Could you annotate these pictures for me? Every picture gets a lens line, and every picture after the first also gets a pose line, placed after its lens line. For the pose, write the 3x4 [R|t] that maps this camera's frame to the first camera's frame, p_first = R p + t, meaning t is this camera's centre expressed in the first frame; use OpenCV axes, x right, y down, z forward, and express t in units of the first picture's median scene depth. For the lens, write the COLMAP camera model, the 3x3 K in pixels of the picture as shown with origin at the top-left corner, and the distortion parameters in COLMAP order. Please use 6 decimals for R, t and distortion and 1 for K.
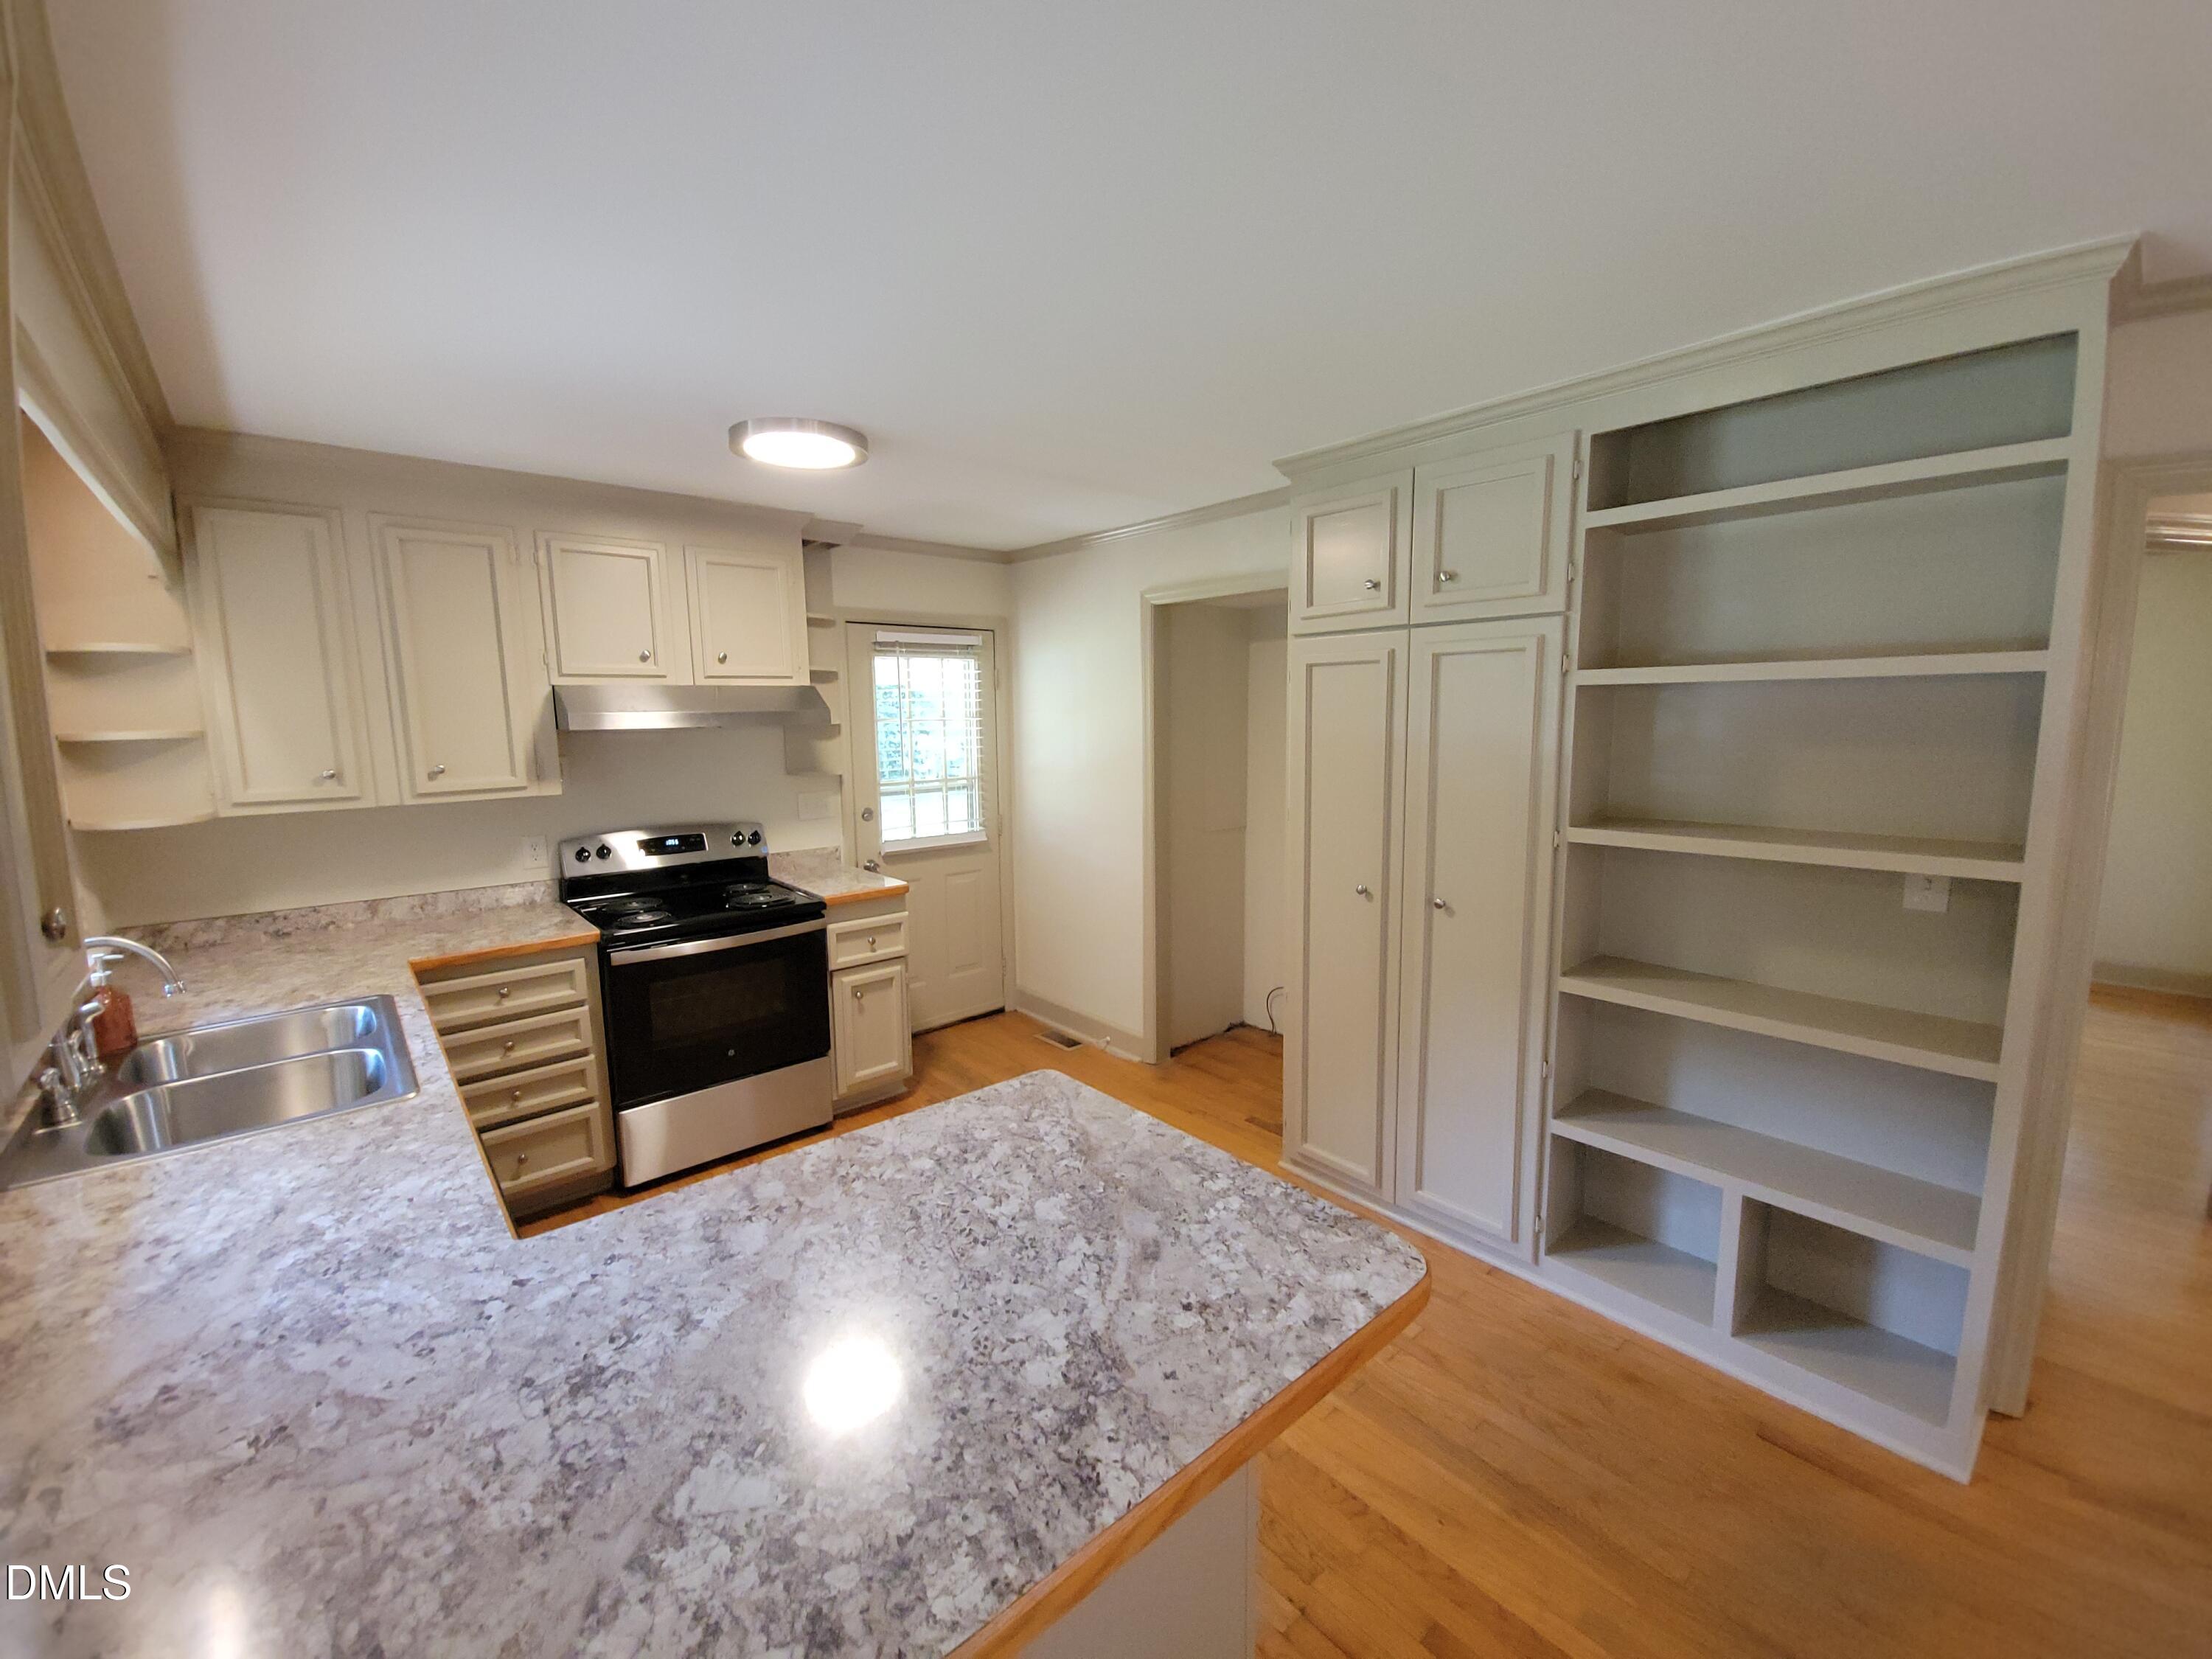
lens RADIAL K [[896.7, 0, 1108.1], [0, 896.7, 826.3], [0, 0, 1]] dist [0.002721, -0.000343]
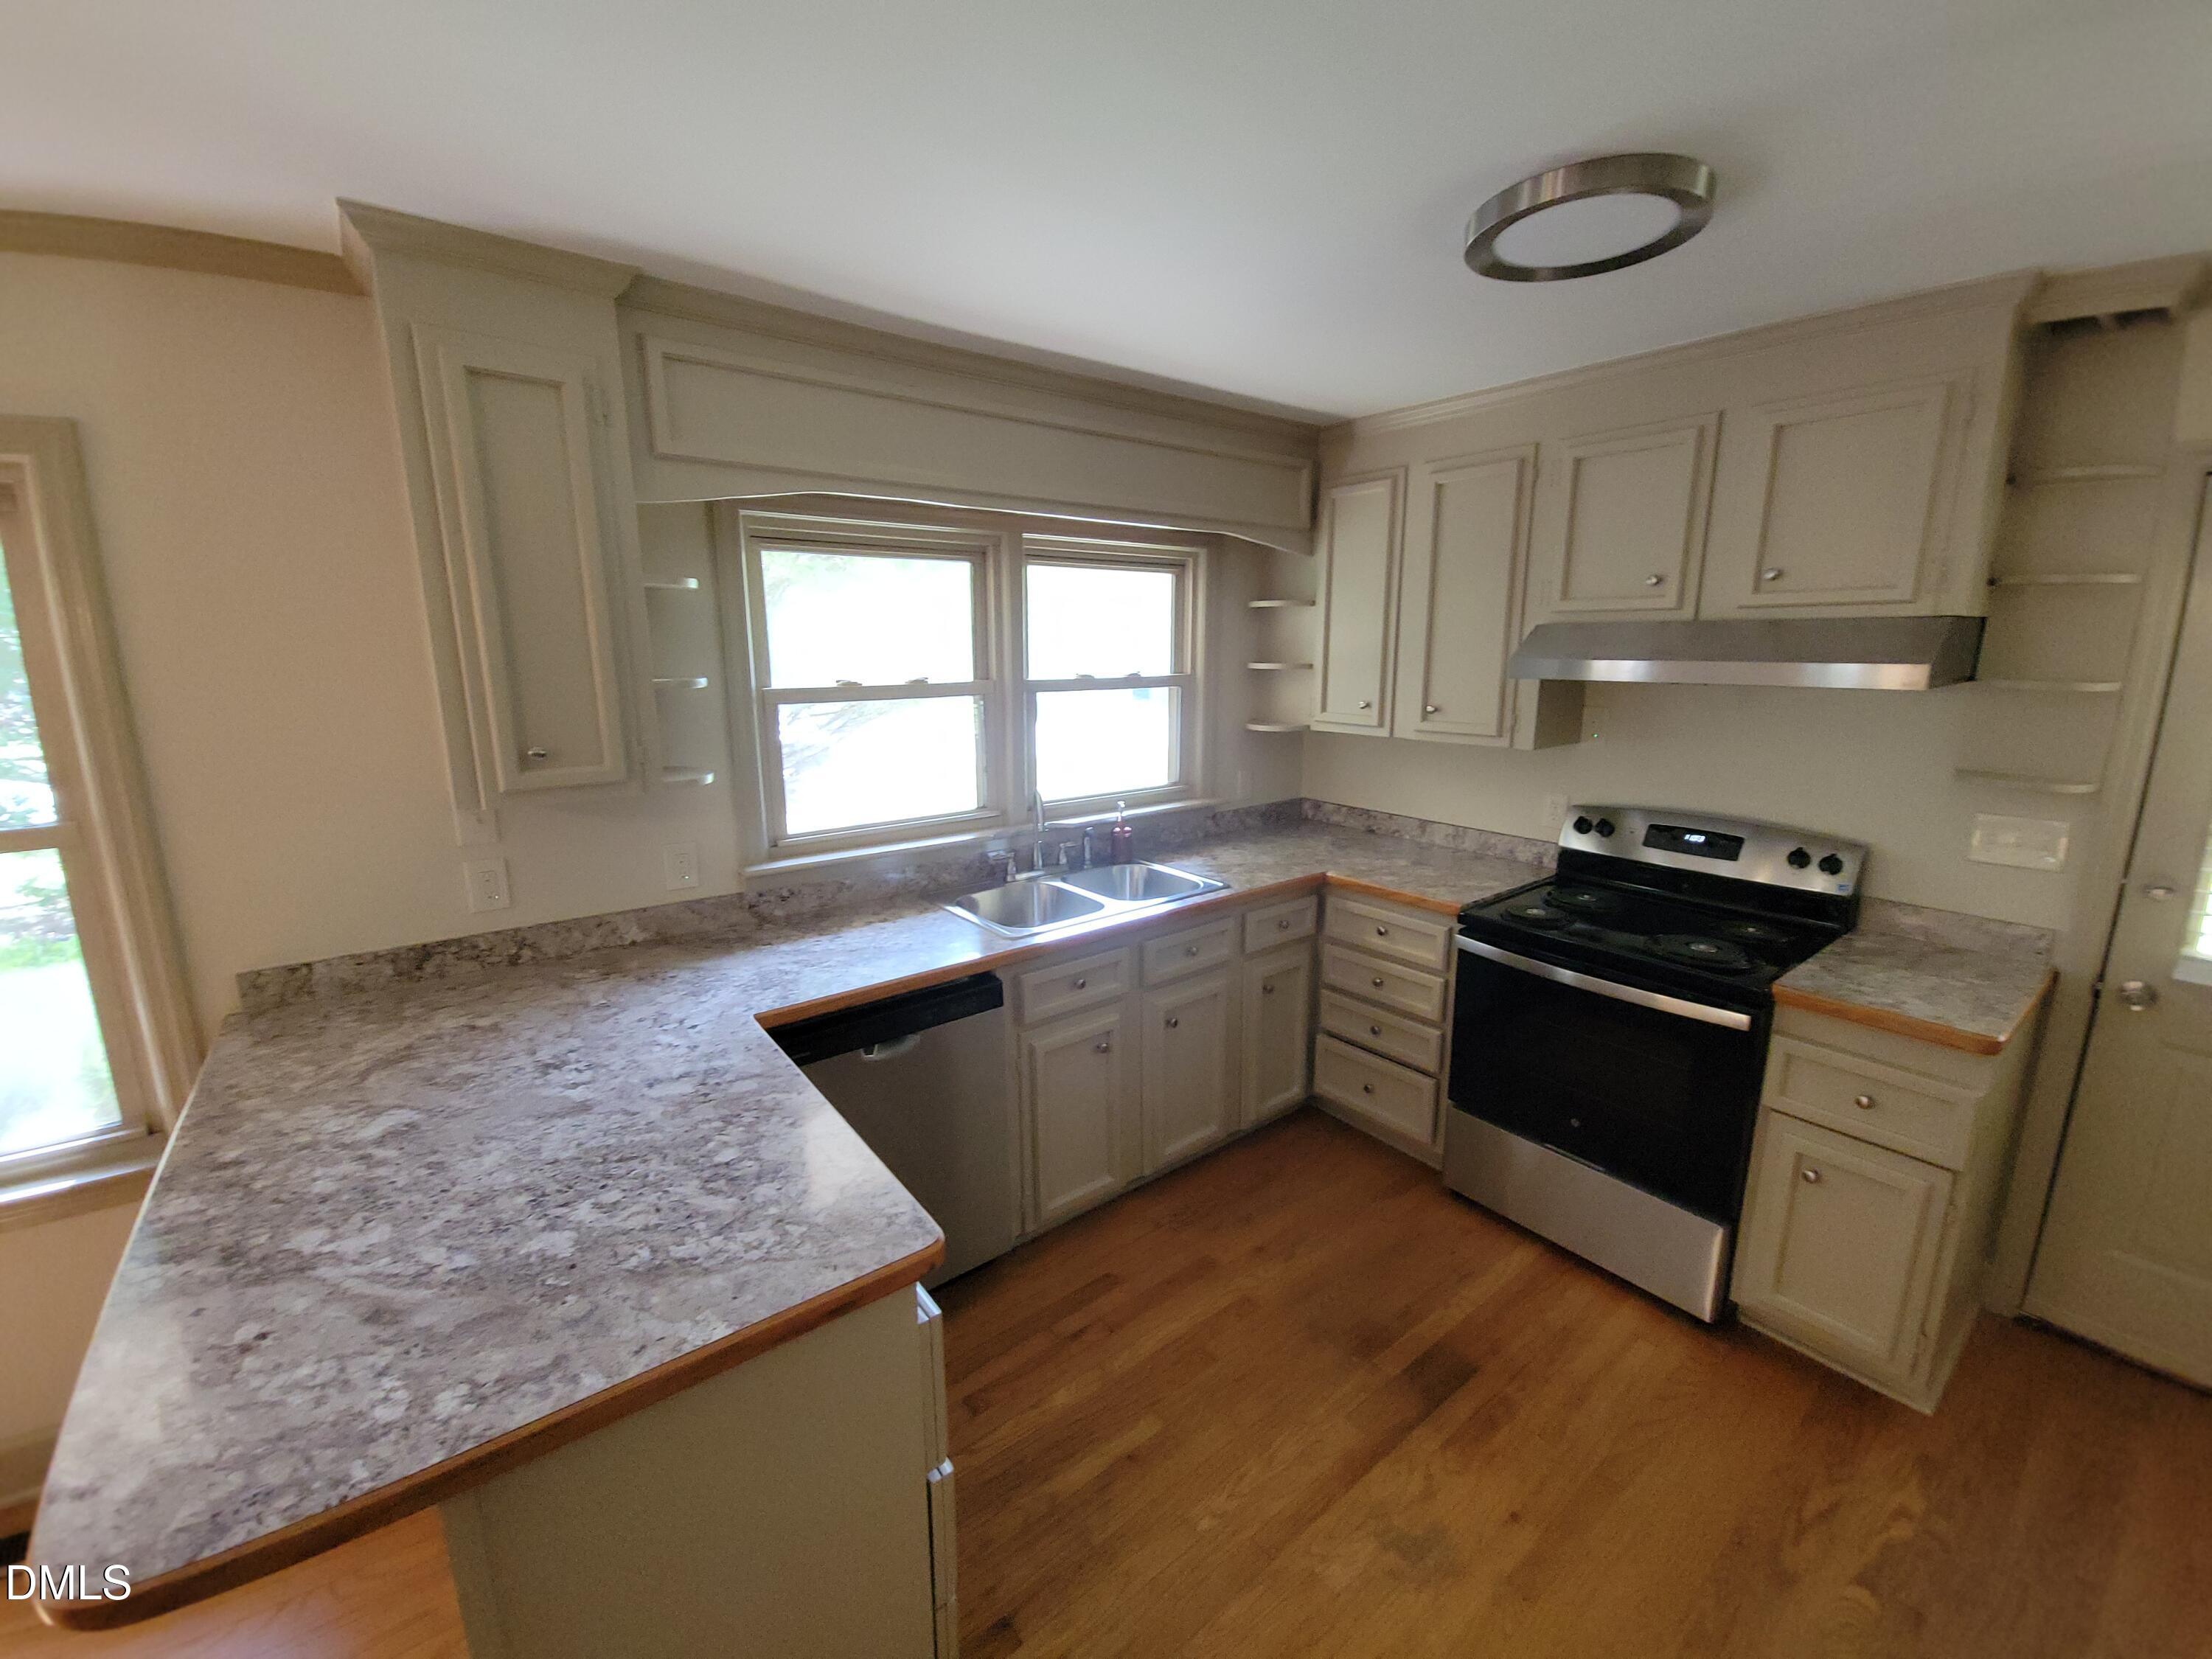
lens RADIAL K [[896.0, 0, 1105.9], [0, 896.0, 826.2], [0, 0, 1]] dist [0.012964, -0.007578]
pose [[-0.055795, 0.217500, -0.974464, 0.717835], [-0.128459, 0.966309, 0.223035, -0.265796], [0.990144, 0.137623, -0.025975, 1.549751]]
